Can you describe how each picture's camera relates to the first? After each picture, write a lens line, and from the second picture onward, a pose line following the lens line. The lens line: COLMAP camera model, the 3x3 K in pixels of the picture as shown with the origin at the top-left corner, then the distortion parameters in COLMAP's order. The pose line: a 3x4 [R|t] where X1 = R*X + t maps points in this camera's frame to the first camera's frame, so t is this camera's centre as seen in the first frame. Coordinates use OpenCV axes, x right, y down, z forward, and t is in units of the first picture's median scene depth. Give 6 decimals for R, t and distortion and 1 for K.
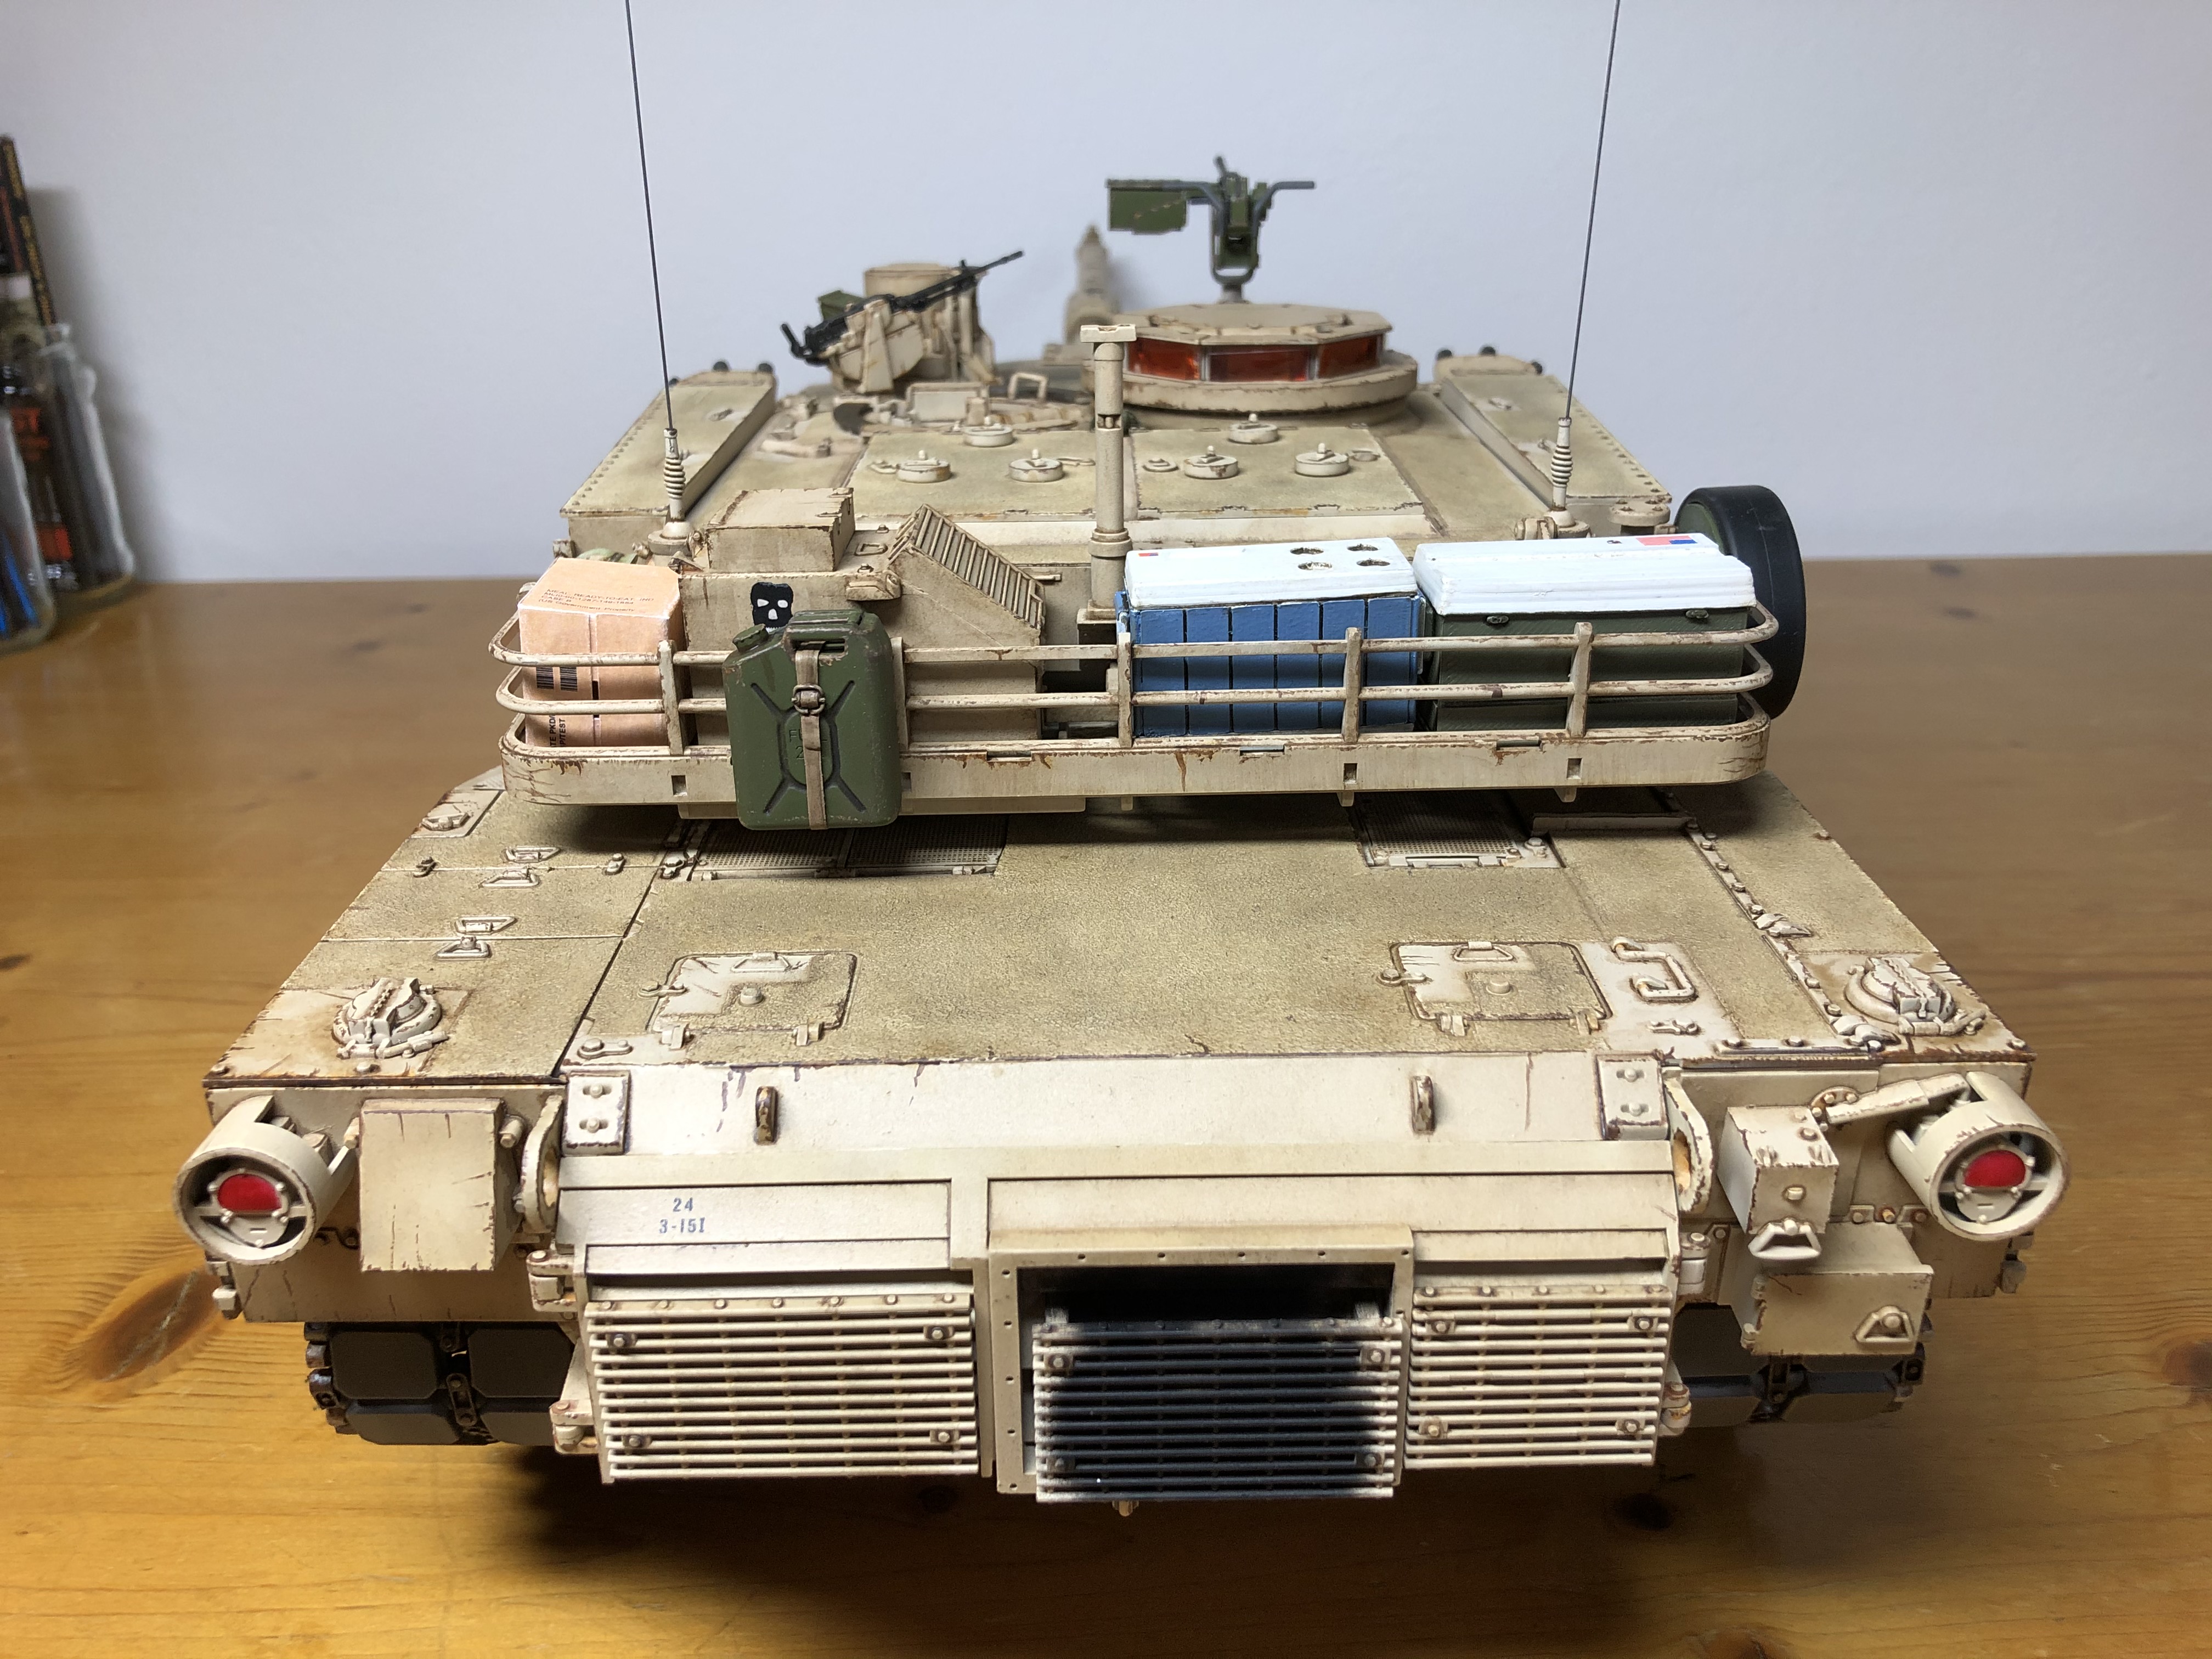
lens RADIAL K [[1801.2, 0, 1106.0], [0, 1801.2, 829.5], [0, 0, 1]] dist [0.156074, -0.000390]
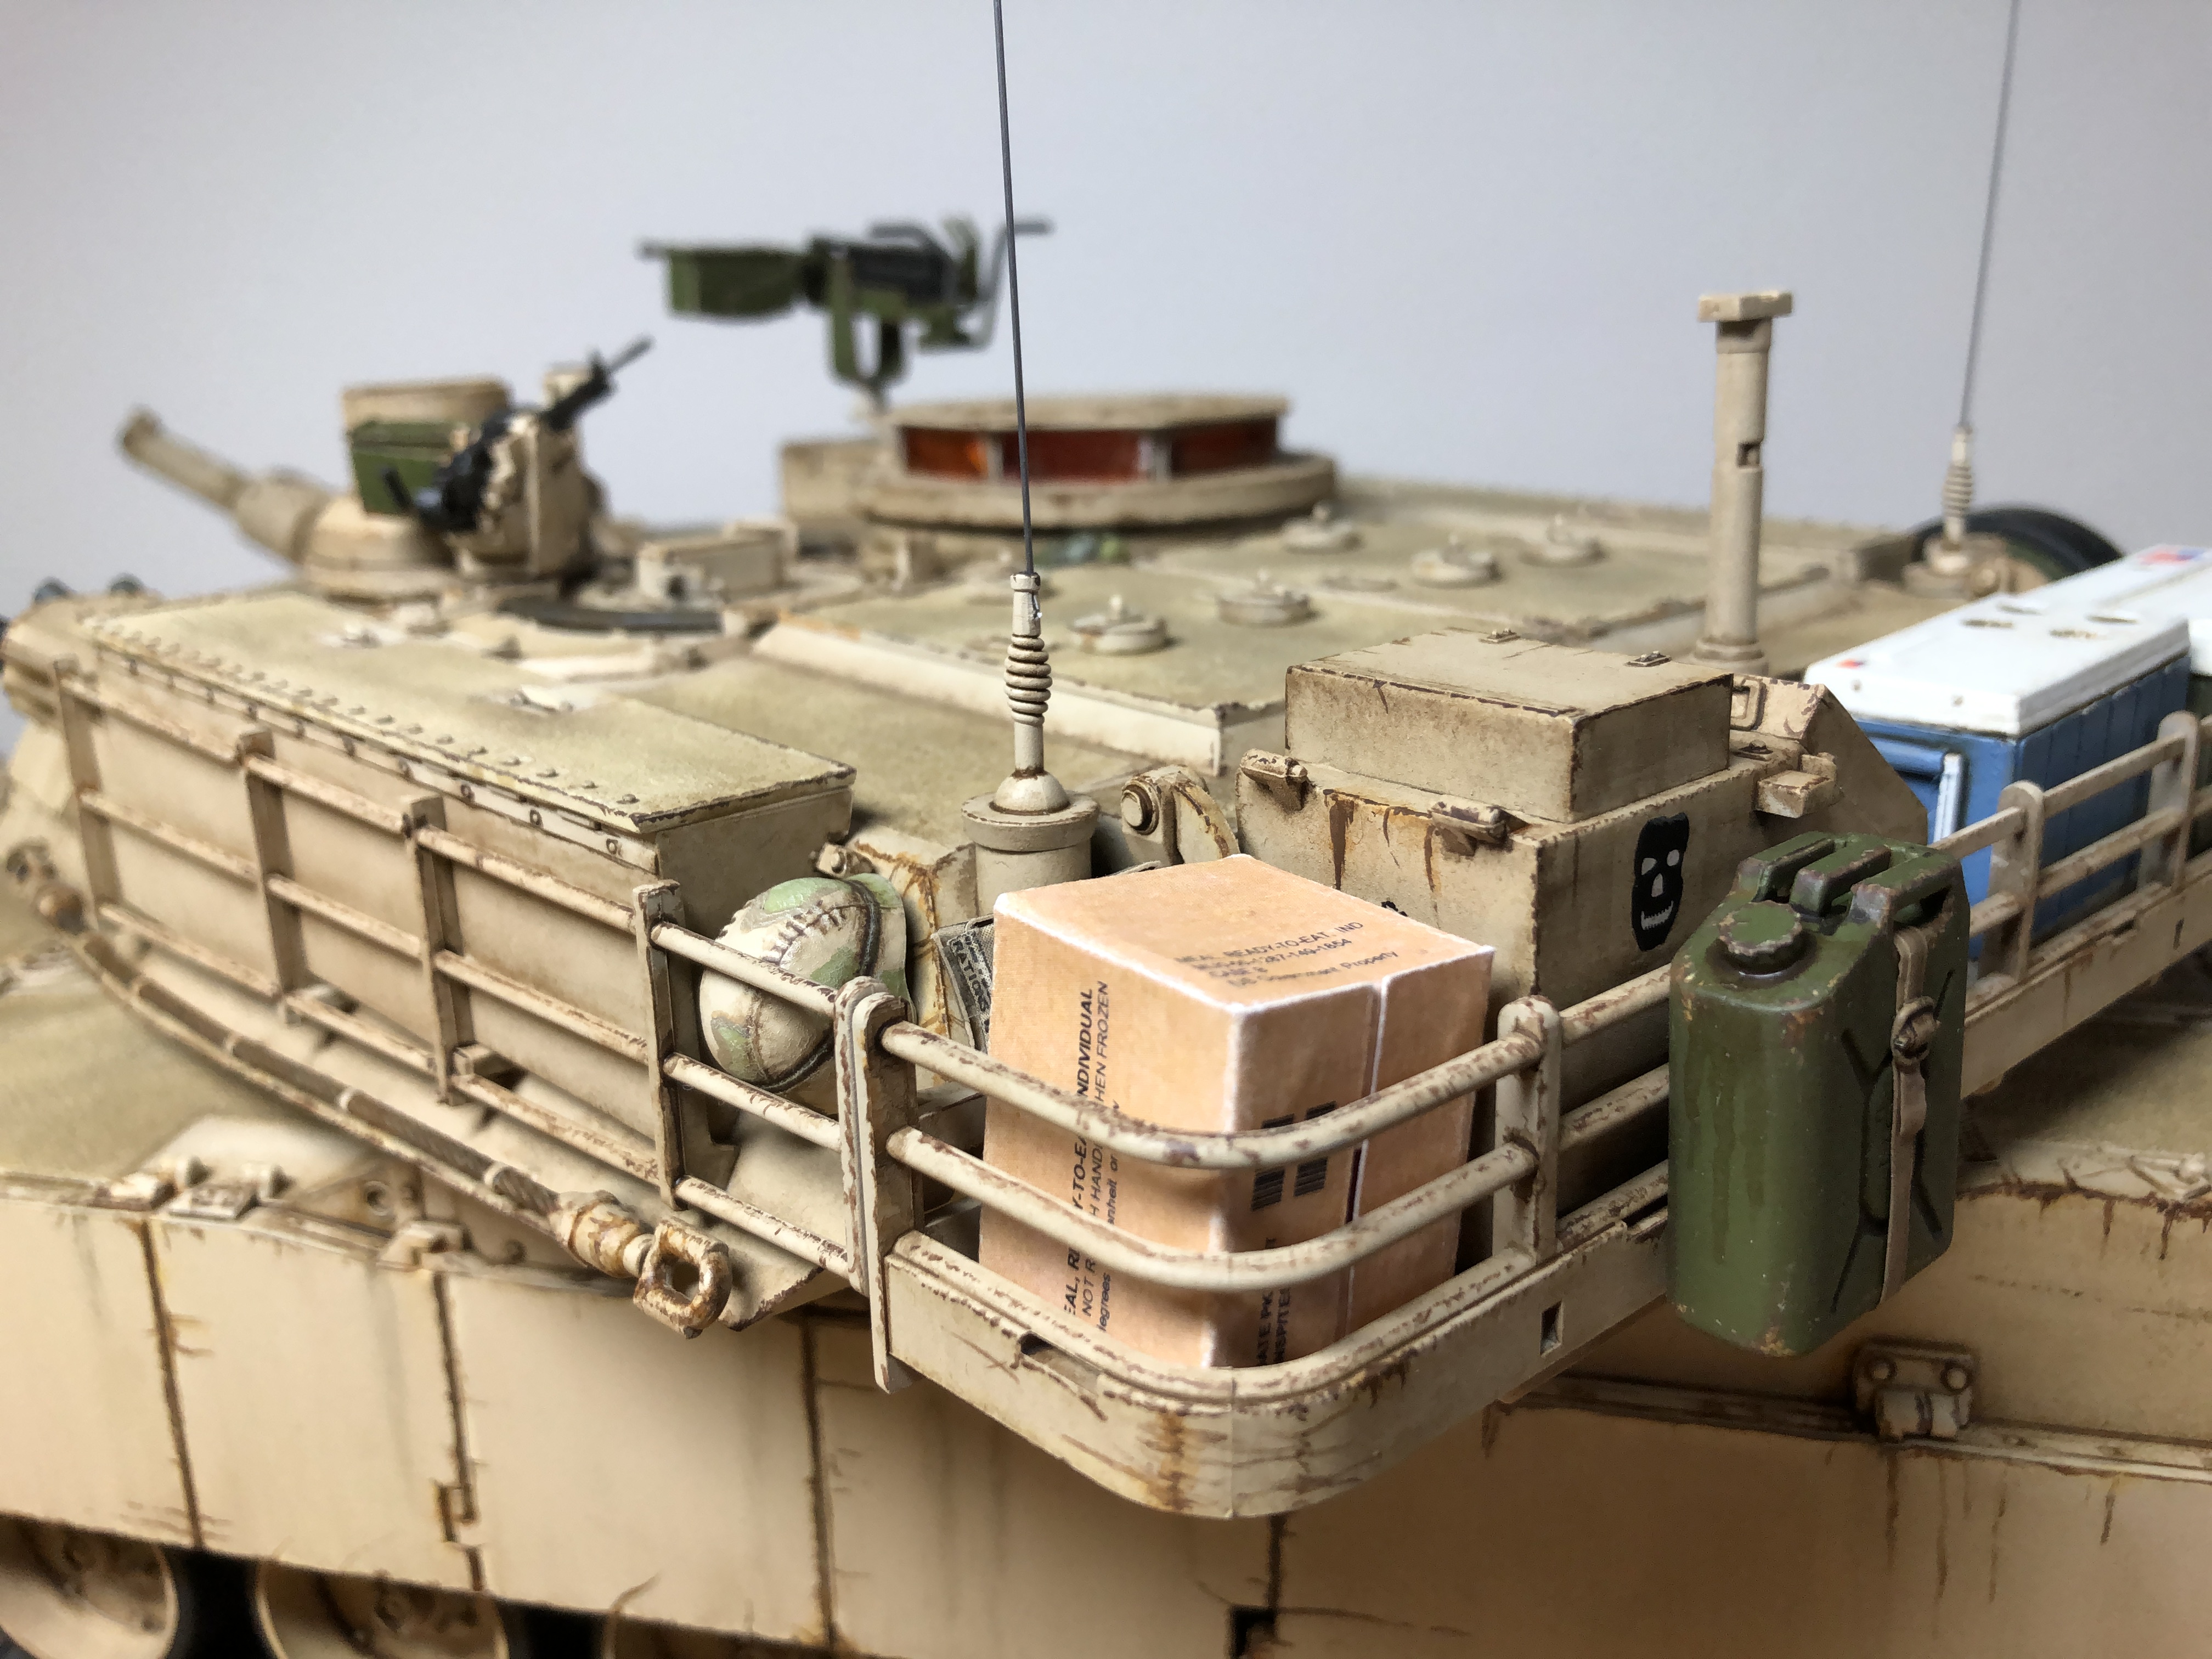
lens RADIAL K [[1946.0, 0, 1144.7], [0, 1946.0, 824.4], [0, 0, 1]] dist [-0.041182, -0.006480]
pose [[0.755773, -0.196287, 0.624722, -0.580290], [0.273655, 0.961391, -0.028993, -0.154489], [-0.594911, 0.192871, 0.780309, 0.696355]]
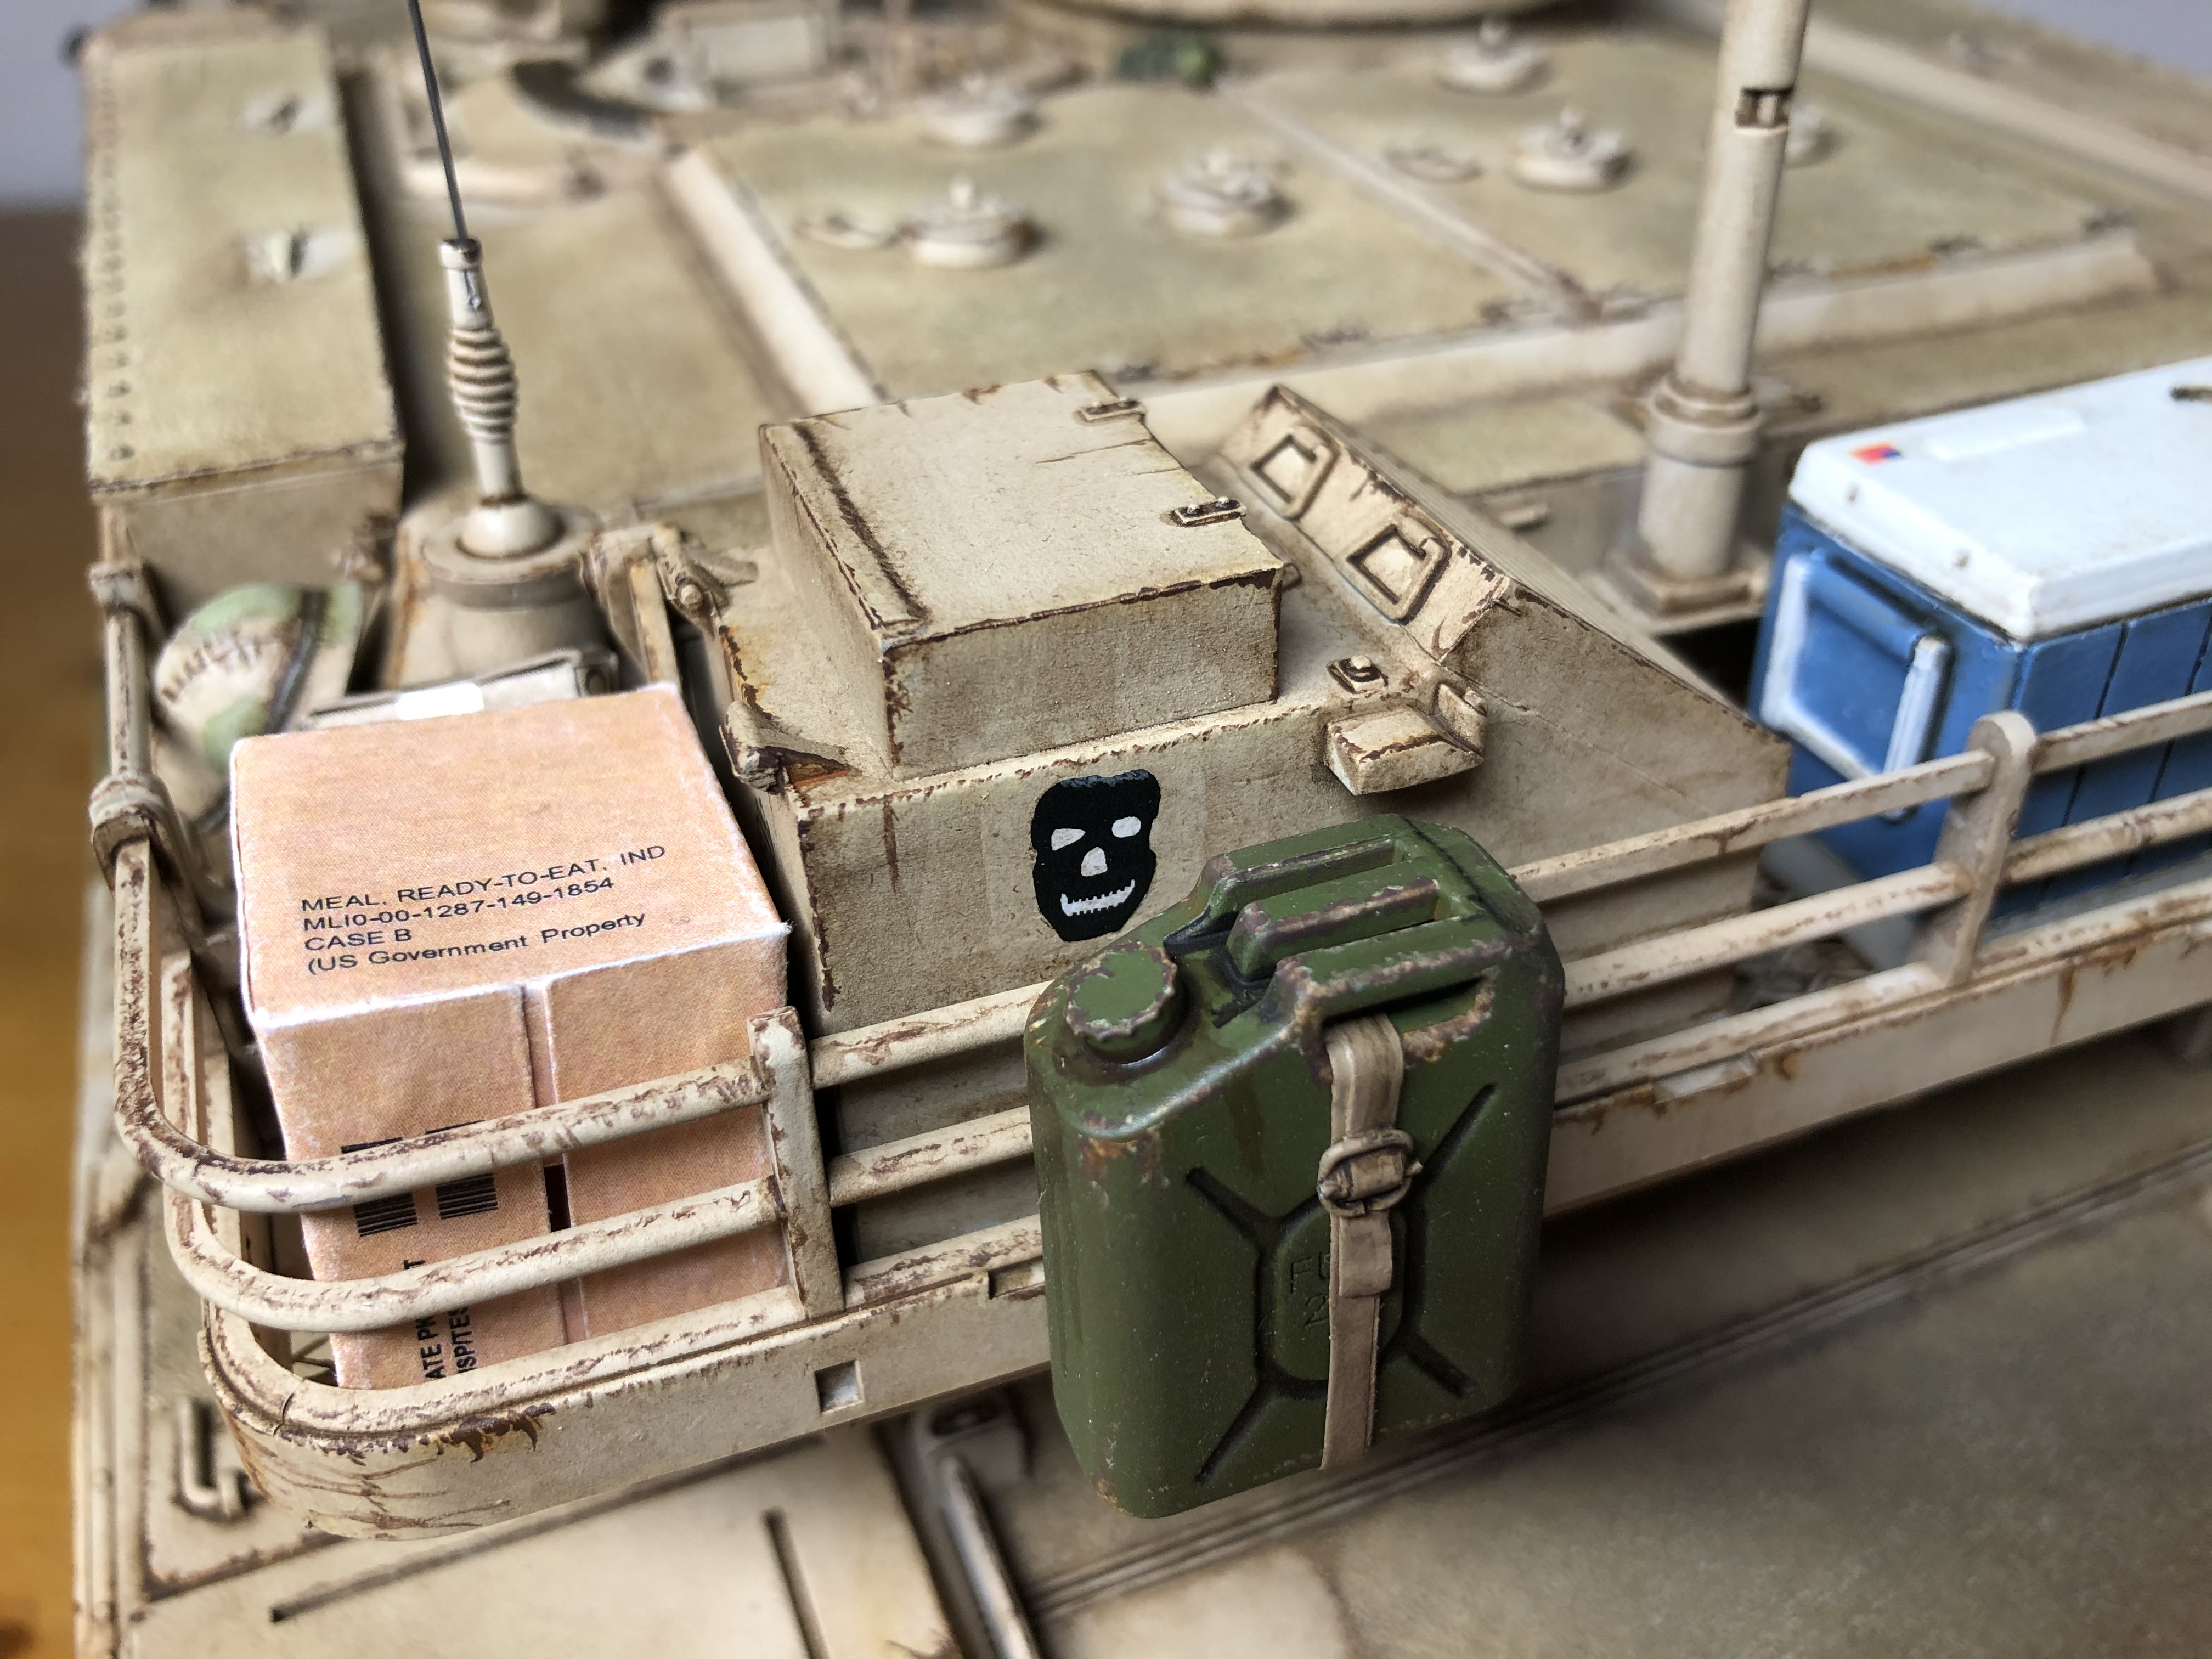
lens RADIAL K [[1995.4, 0, 1106.0], [0, 1995.4, 829.5], [0, 0, 1]] dist [0.002591, -0.196839]
pose [[0.943335, -0.193993, 0.269233, -0.273333], [0.138069, 0.967214, 0.213153, -0.197147], [-0.301756, -0.163902, 0.939191, 0.678798]]
